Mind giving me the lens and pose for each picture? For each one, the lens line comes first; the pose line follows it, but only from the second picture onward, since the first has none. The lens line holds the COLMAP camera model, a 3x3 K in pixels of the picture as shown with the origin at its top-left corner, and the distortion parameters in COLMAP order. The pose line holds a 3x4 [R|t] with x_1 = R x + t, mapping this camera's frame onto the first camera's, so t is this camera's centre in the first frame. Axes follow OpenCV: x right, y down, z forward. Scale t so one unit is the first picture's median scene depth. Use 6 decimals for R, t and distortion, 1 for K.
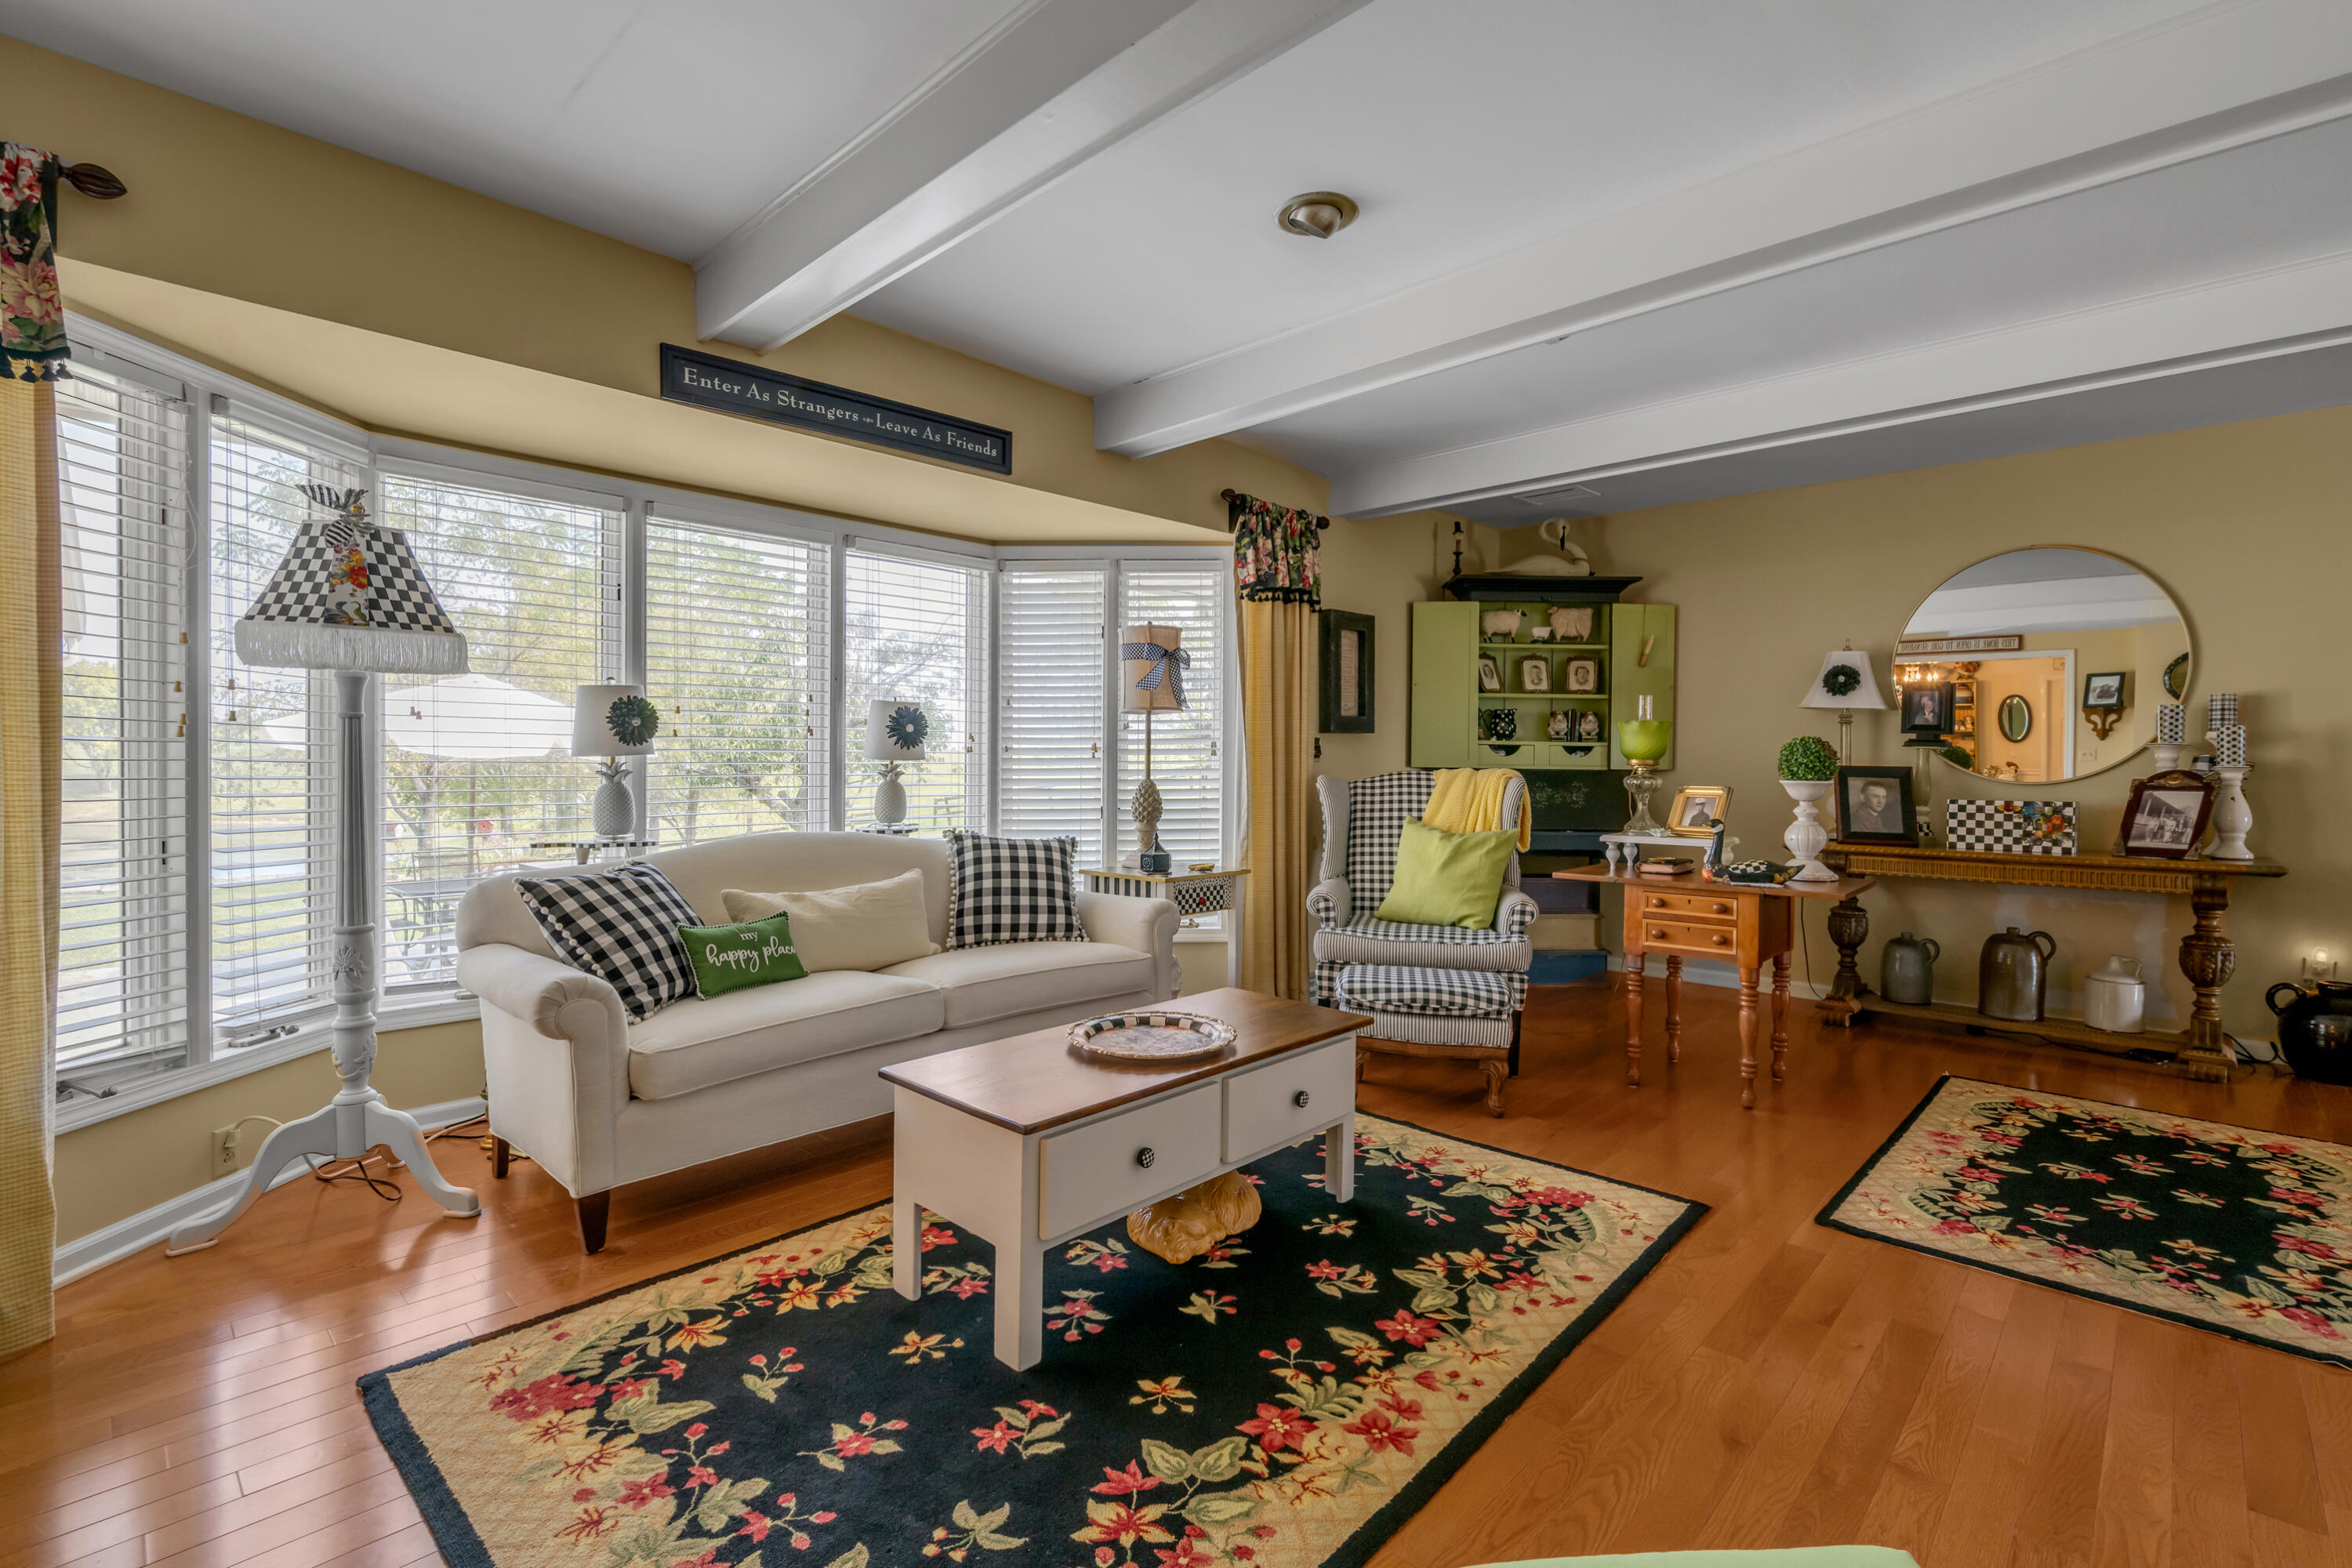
lens RADIAL K [[1058.3, 0, 1168.8], [0, 1058.3, 774.4], [0, 0, 1]] dist [-0.007461, -0.000859]
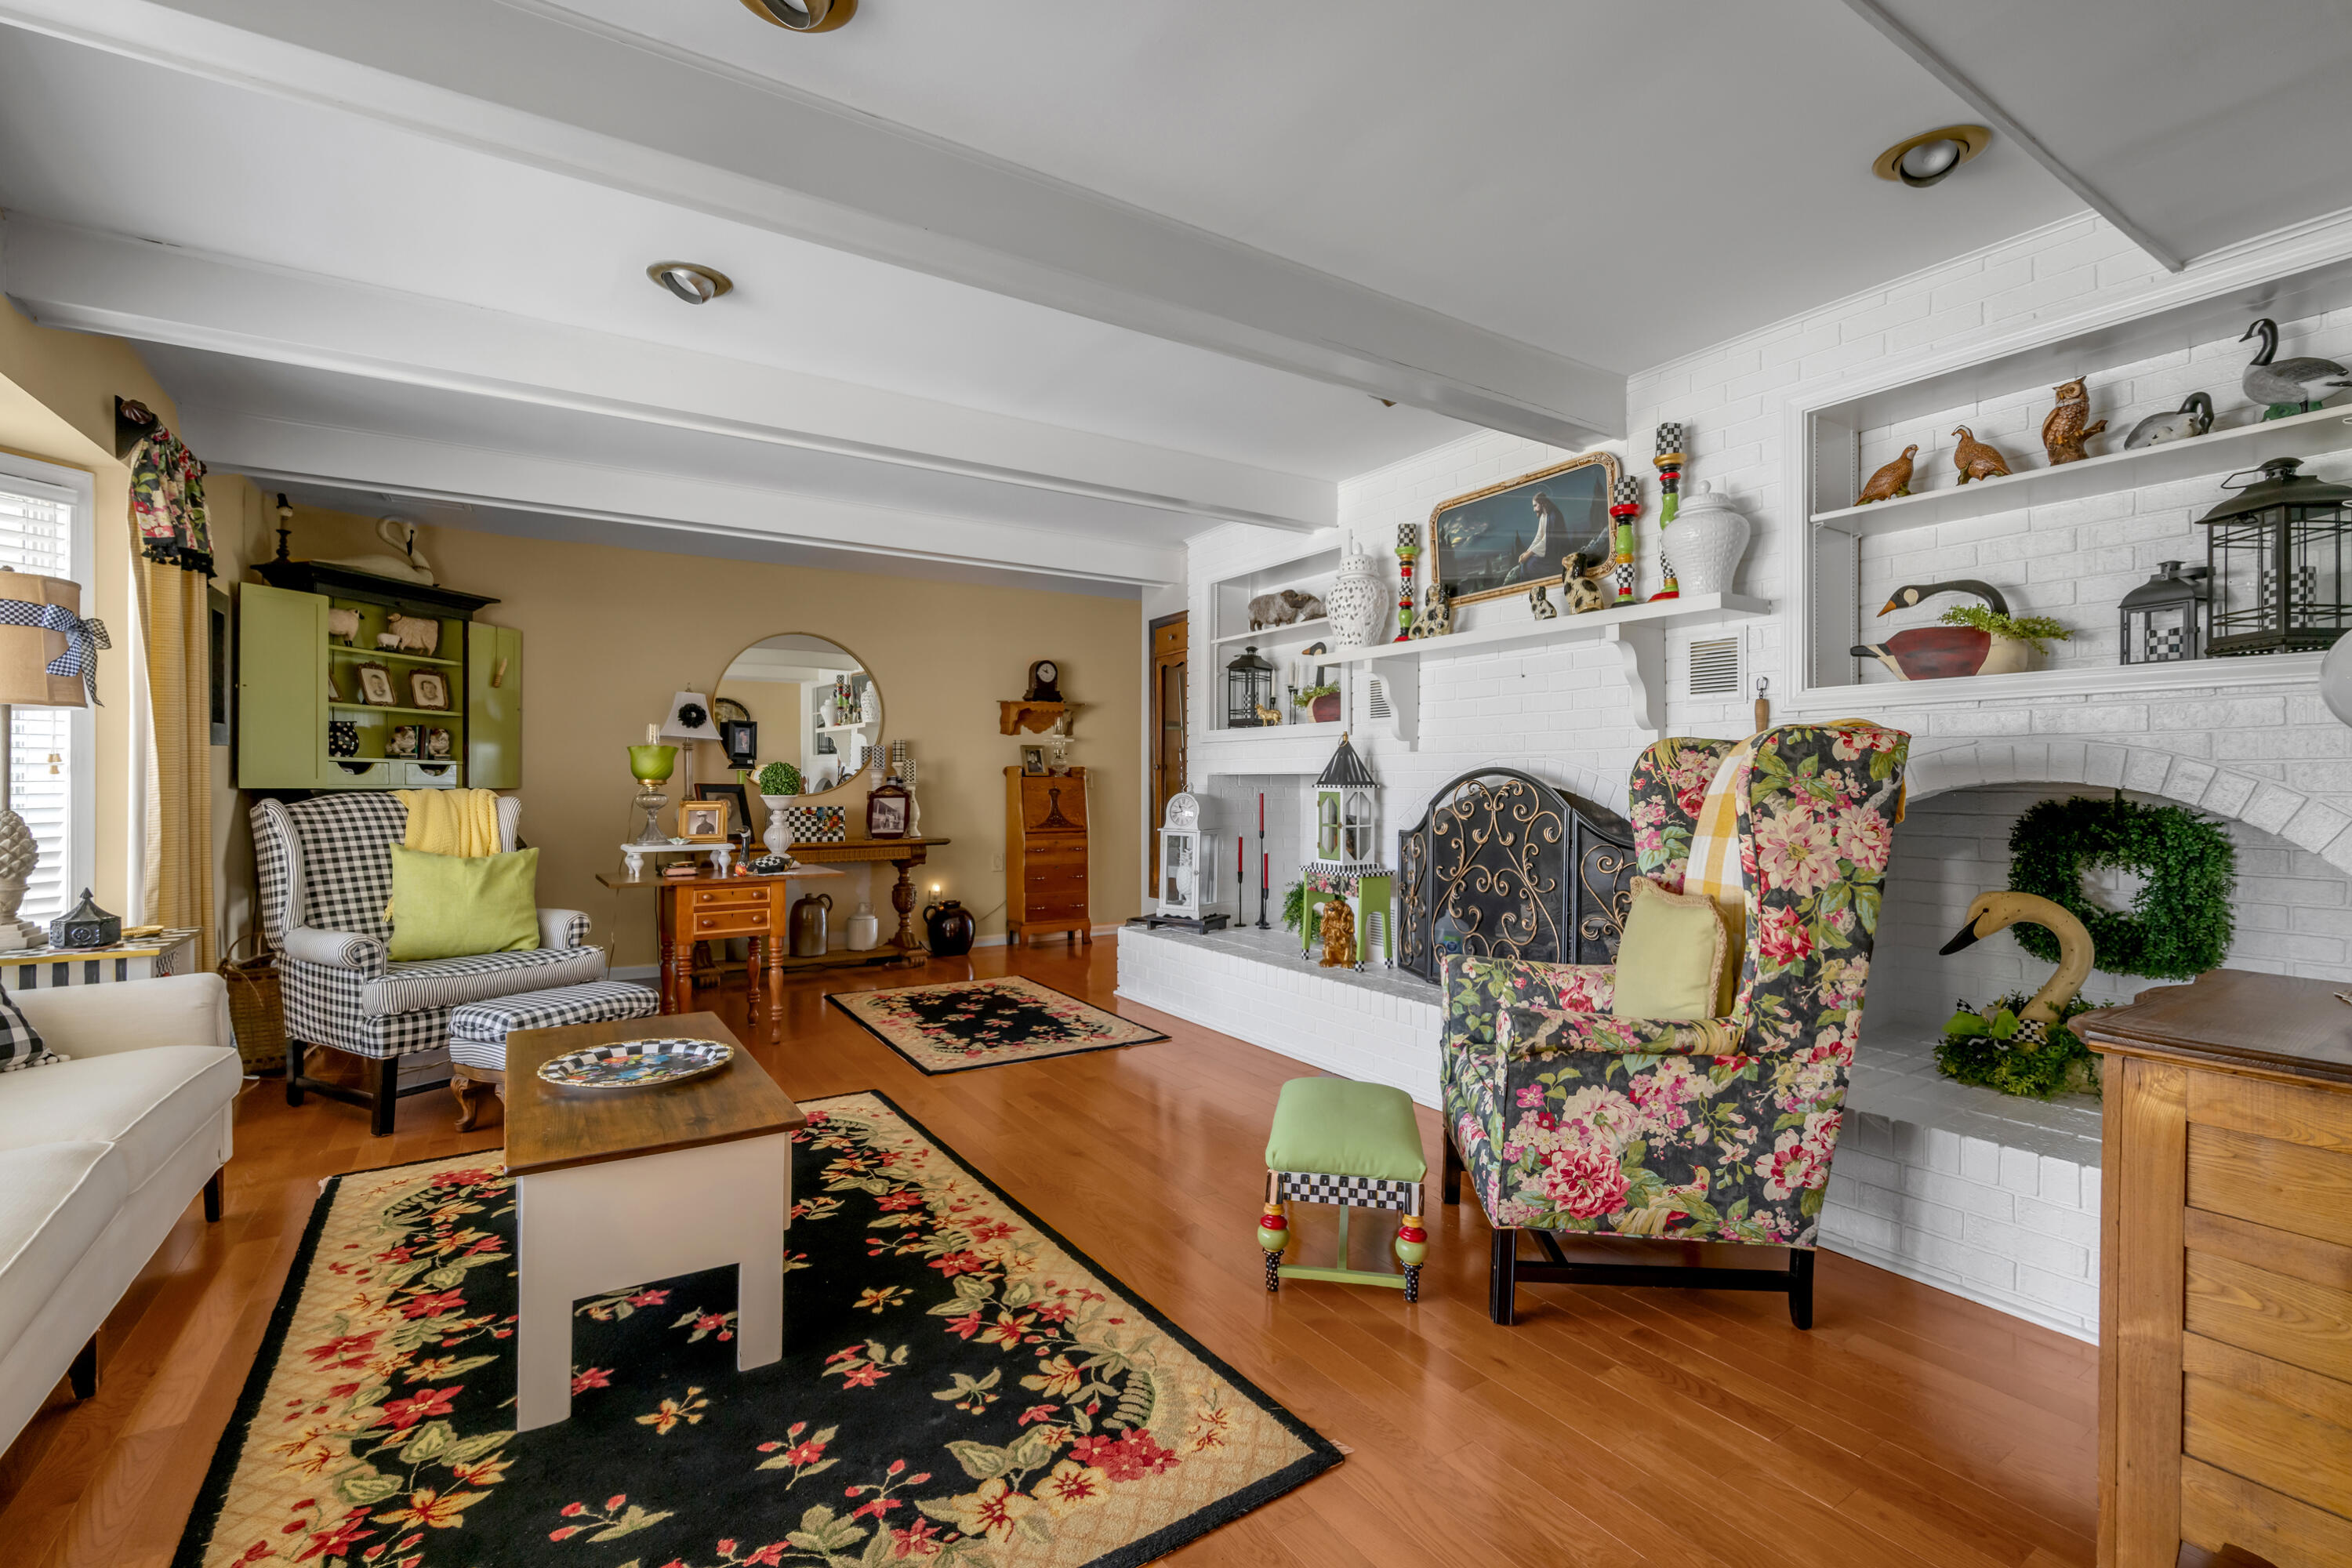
lens RADIAL K [[1058.3, 0, 1171.3], [0, 1058.3, 782.5], [0, 0, 1]] dist [-0.007461, -0.000859]
pose [[0.226135, -0.004487, 0.974086, -0.598005], [0.010870, 0.999939, 0.002082, -0.007549], [-0.974035, 0.010117, 0.226170, 0.204082]]
